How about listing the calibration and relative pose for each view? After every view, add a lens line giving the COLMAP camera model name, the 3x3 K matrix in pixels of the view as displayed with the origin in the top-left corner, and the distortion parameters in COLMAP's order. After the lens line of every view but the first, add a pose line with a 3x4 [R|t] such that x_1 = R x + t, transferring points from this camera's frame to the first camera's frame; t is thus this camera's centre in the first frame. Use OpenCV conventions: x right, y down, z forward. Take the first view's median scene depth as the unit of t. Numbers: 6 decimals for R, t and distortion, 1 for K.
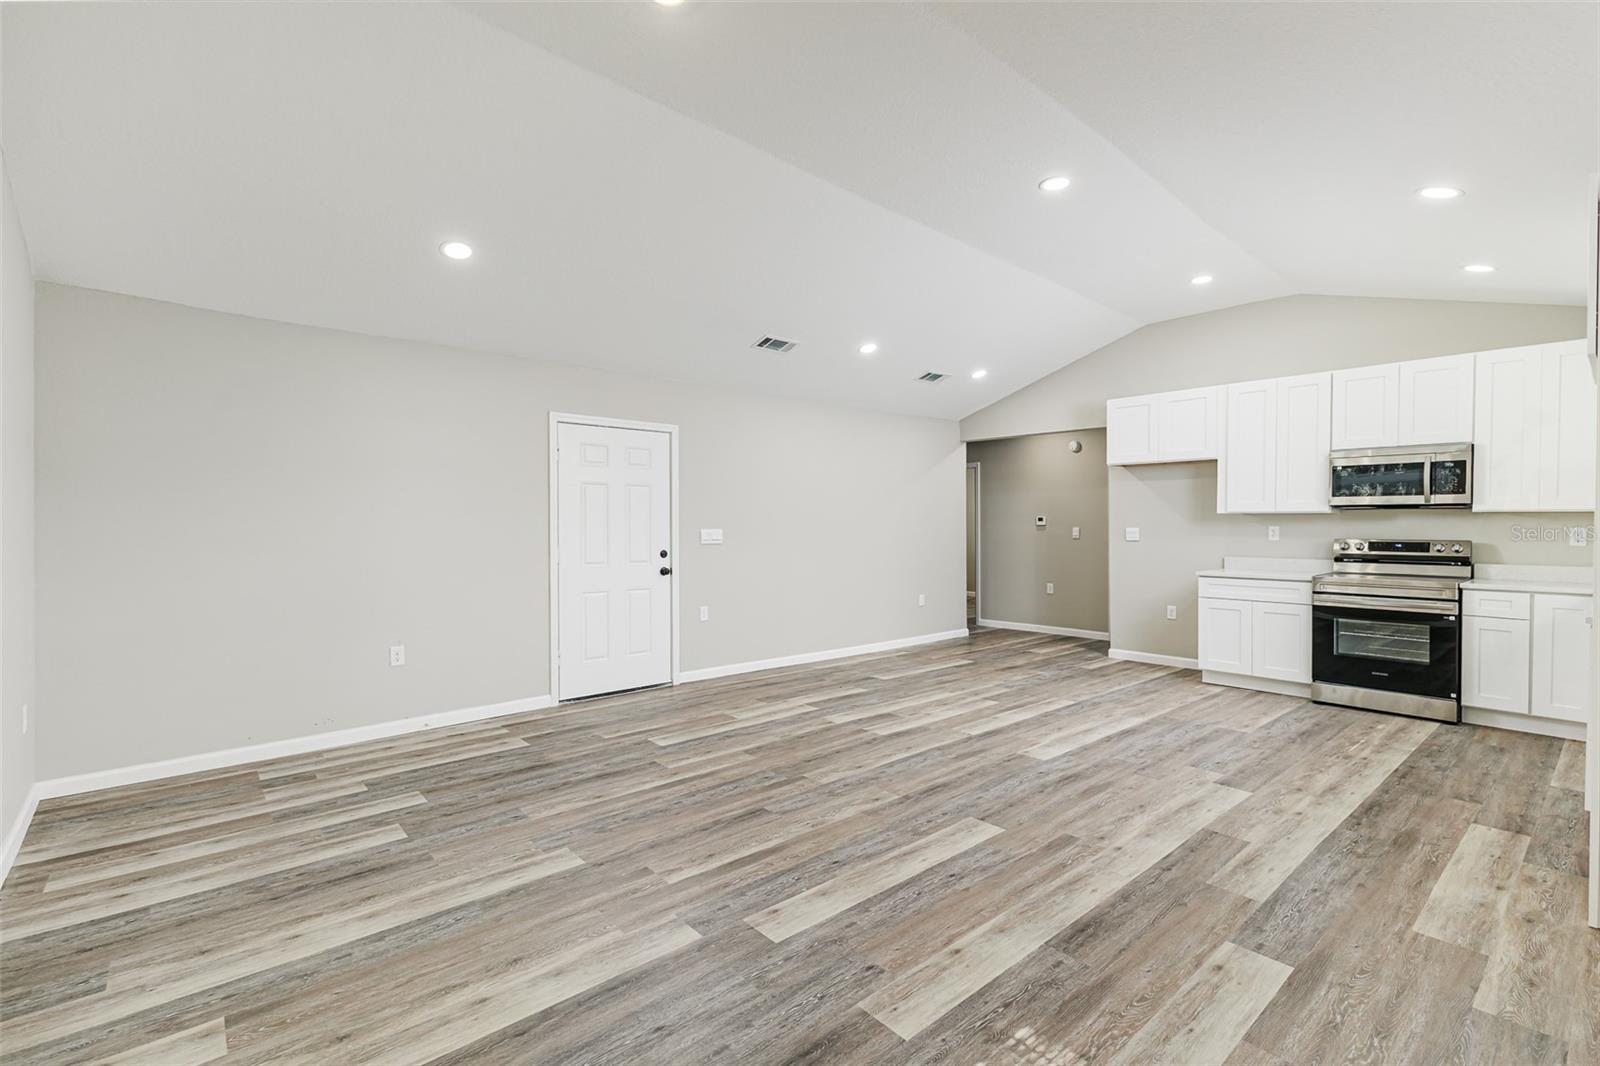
lens RADIAL K [[695.3, 0, 806.4], [0, 695.3, 537.3], [0, 0, 1]] dist [0.007510, -0.003734]
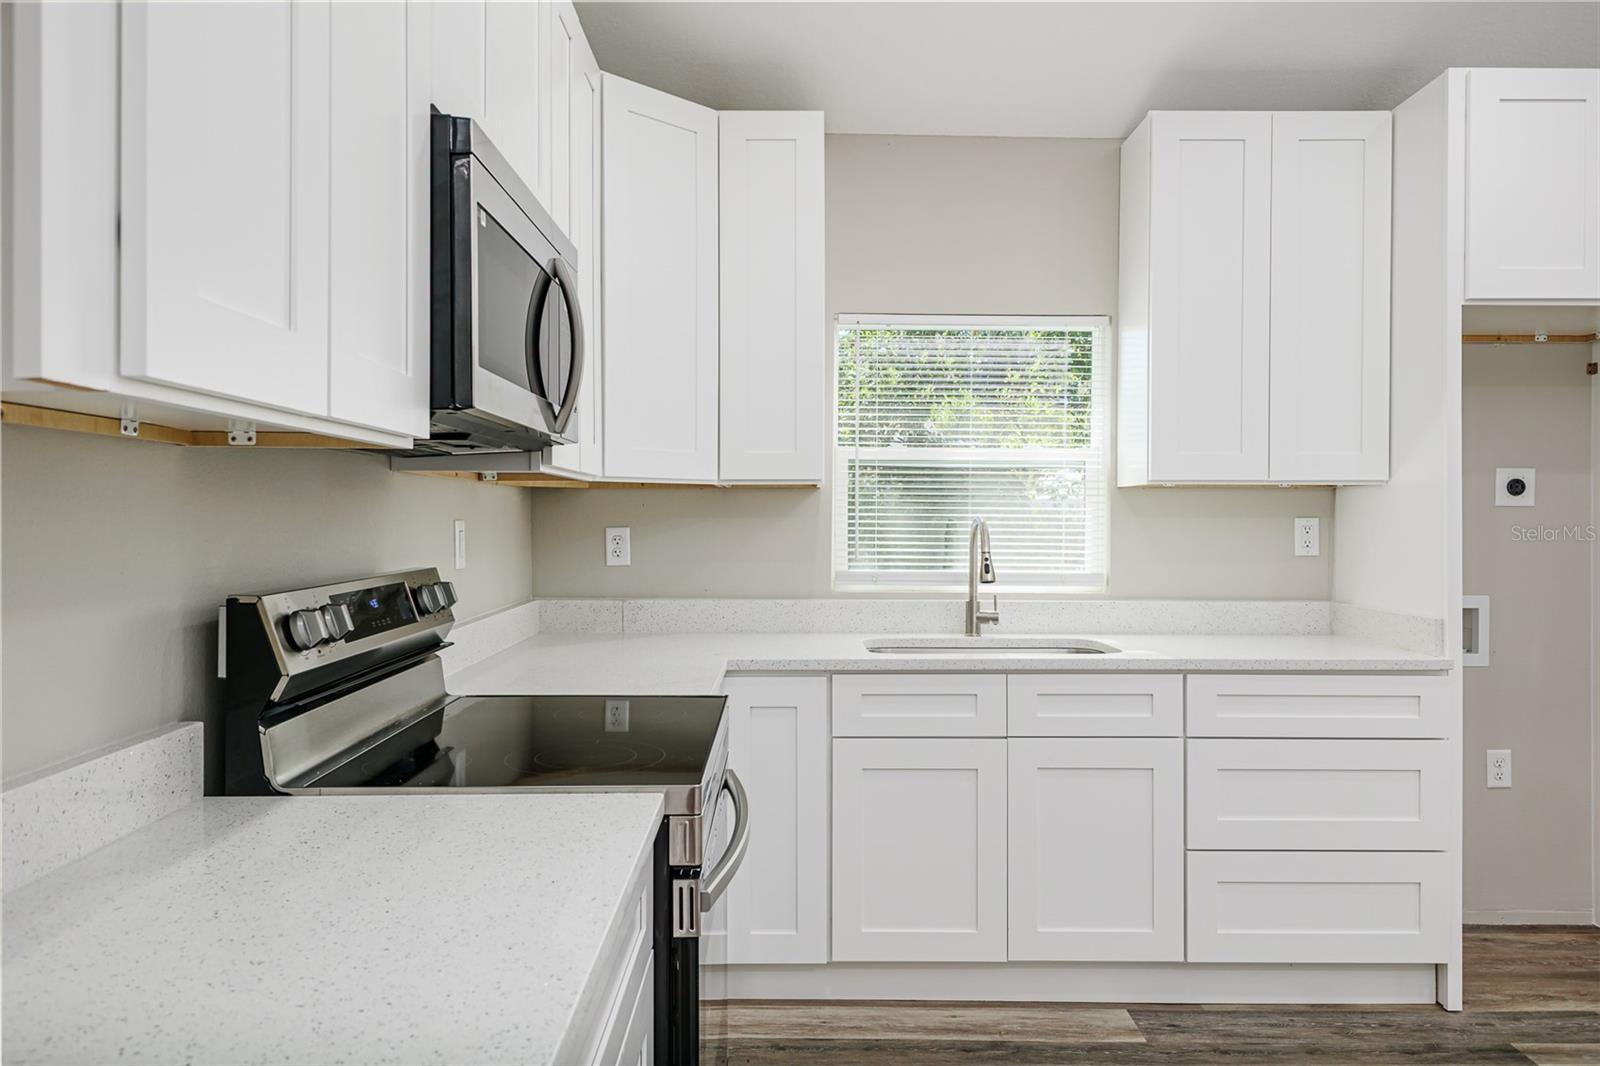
lens RADIAL K [[1122.6, 0, 801.5], [0, 1122.6, 530.4], [0, 0, 1]] dist [0.031990, -0.023954]
pose [[-0.760345, -0.014506, 0.649358, 0.724963], [0.003245, 0.999653, 0.026130, -0.036305], [-0.649512, 0.021975, -0.760034, 1.768310]]
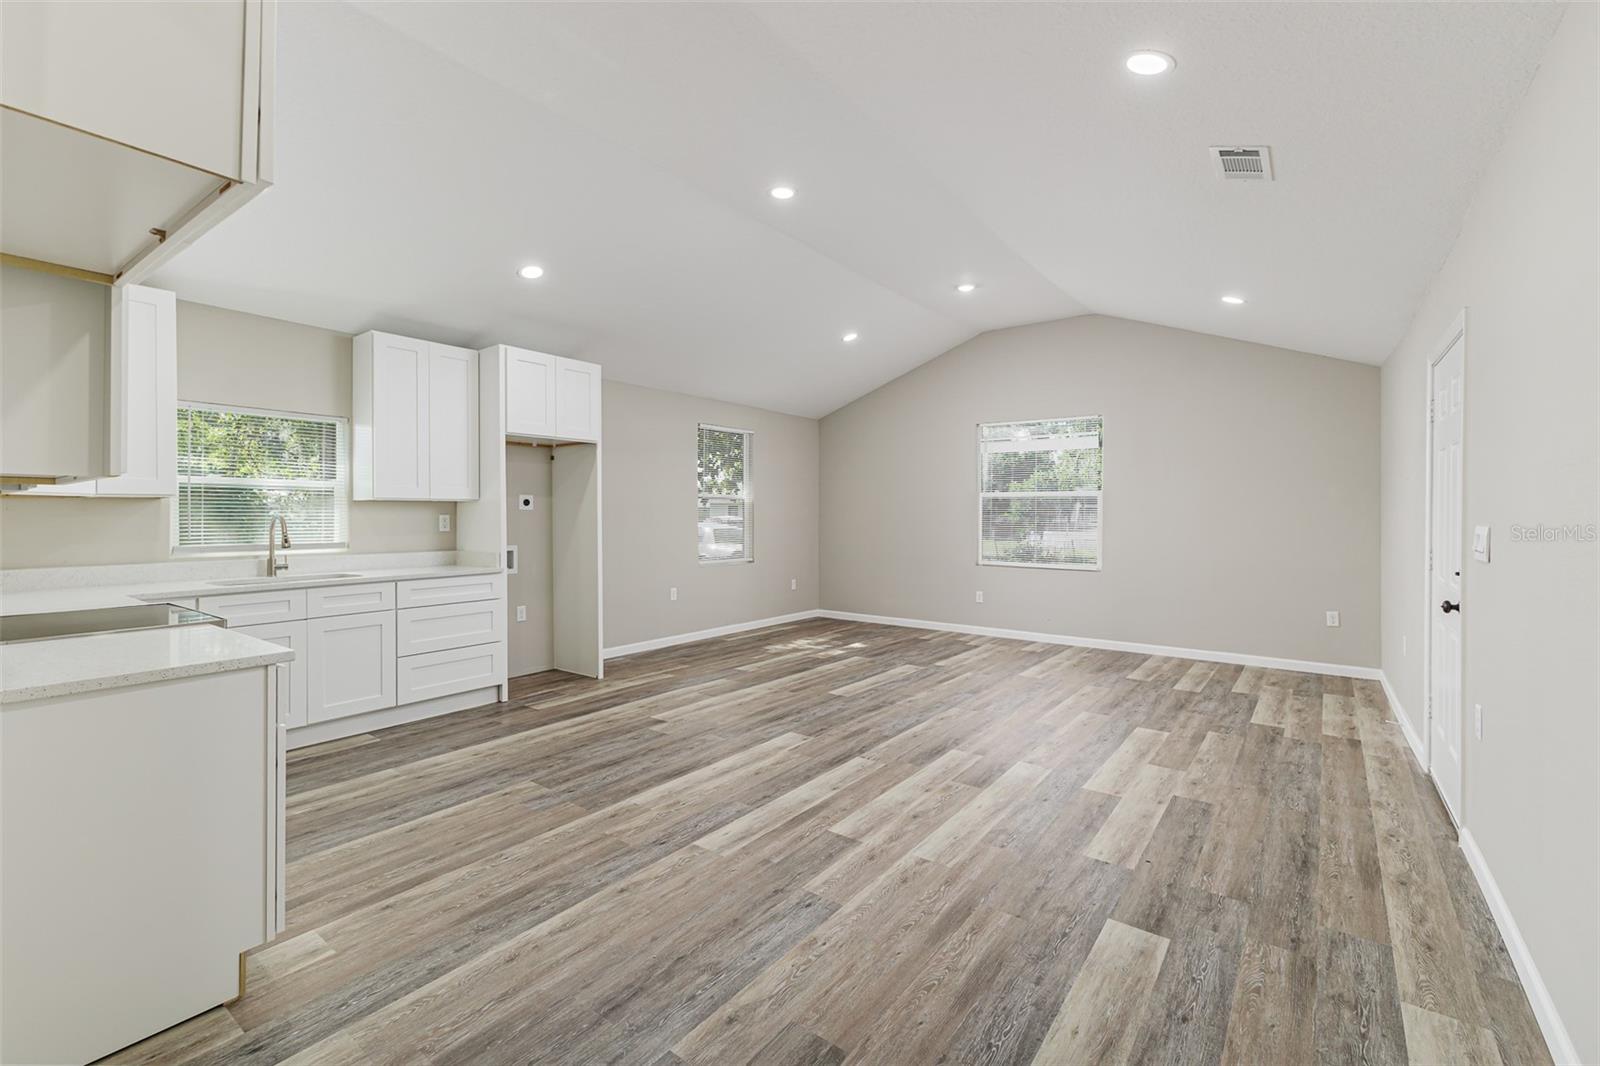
lens RADIAL K [[695.3, 0, 804.1], [0, 695.3, 508.6], [0, 0, 1]] dist [0.007510, -0.003734]
pose [[-0.975682, -0.003510, -0.219162, 0.622935], [-0.004889, 0.999972, 0.005749, -0.045055], [0.219136, 0.006681, -0.975671, 2.294054]]
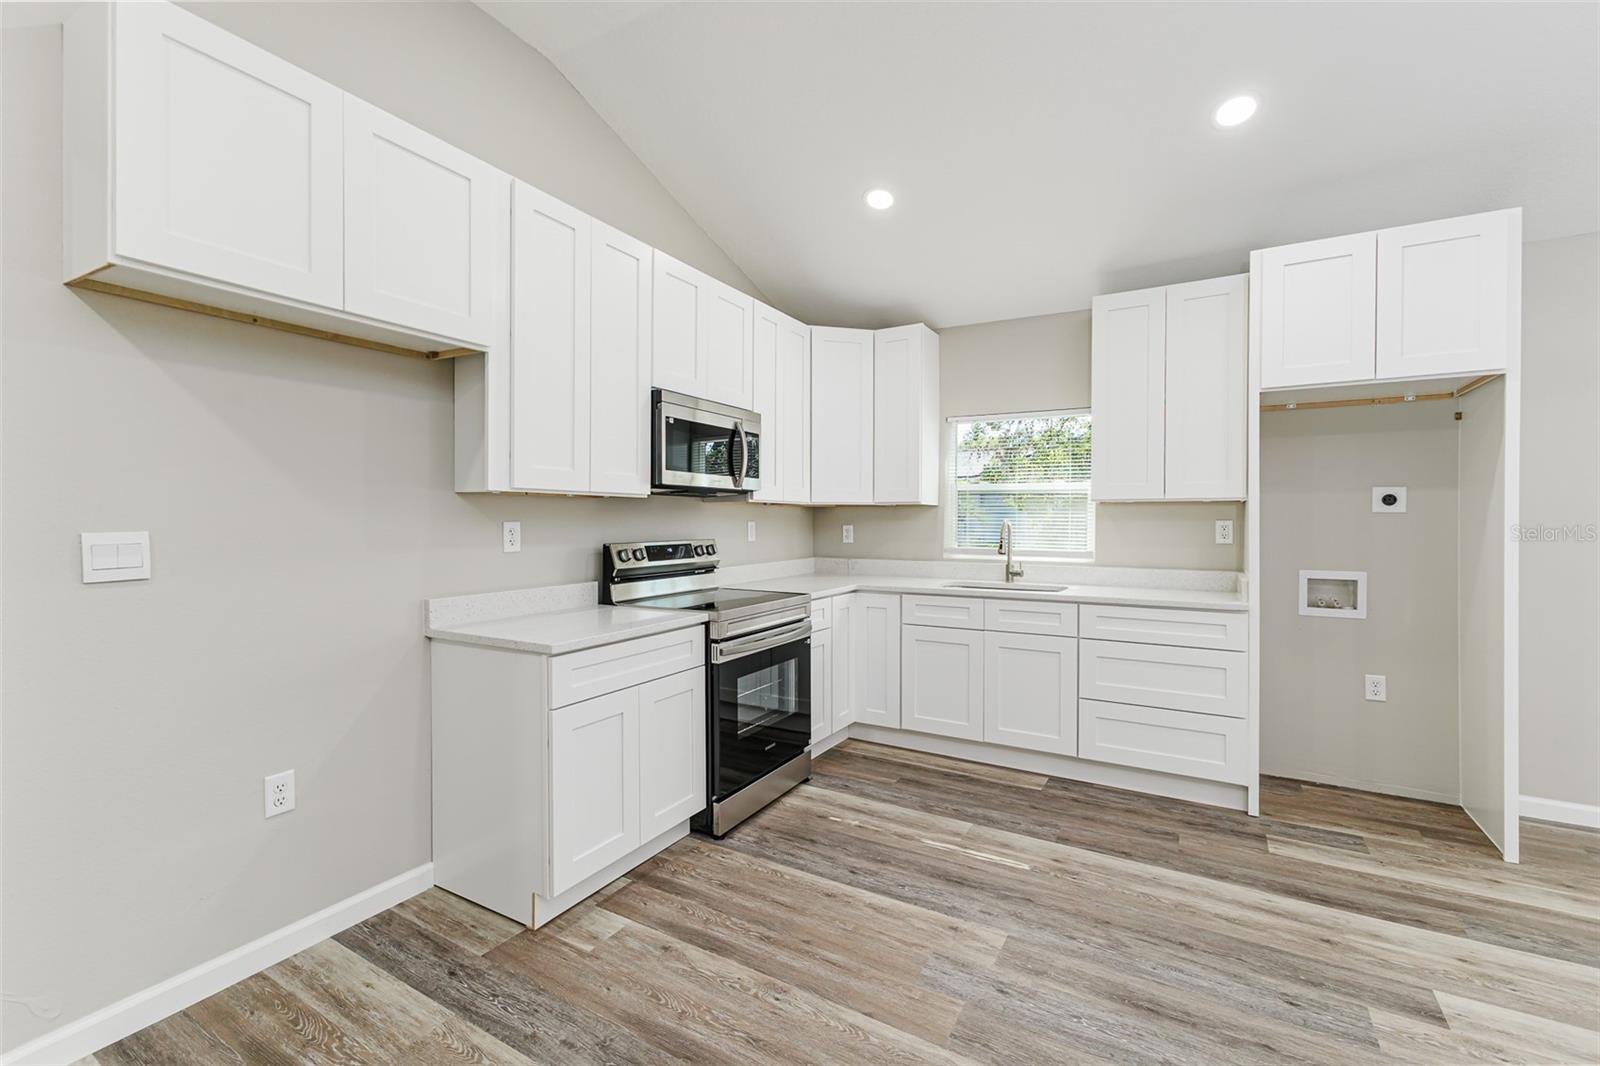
lens RADIAL K [[695.3, 0, 795.7], [0, 695.3, 525.2], [0, 0, 1]] dist [0.007510, -0.003734]
pose [[-0.317073, -0.013661, 0.948303, 0.249445], [0.009429, 0.999801, 0.017555, -0.036740], [-0.948354, 0.014508, -0.316881, 1.623831]]
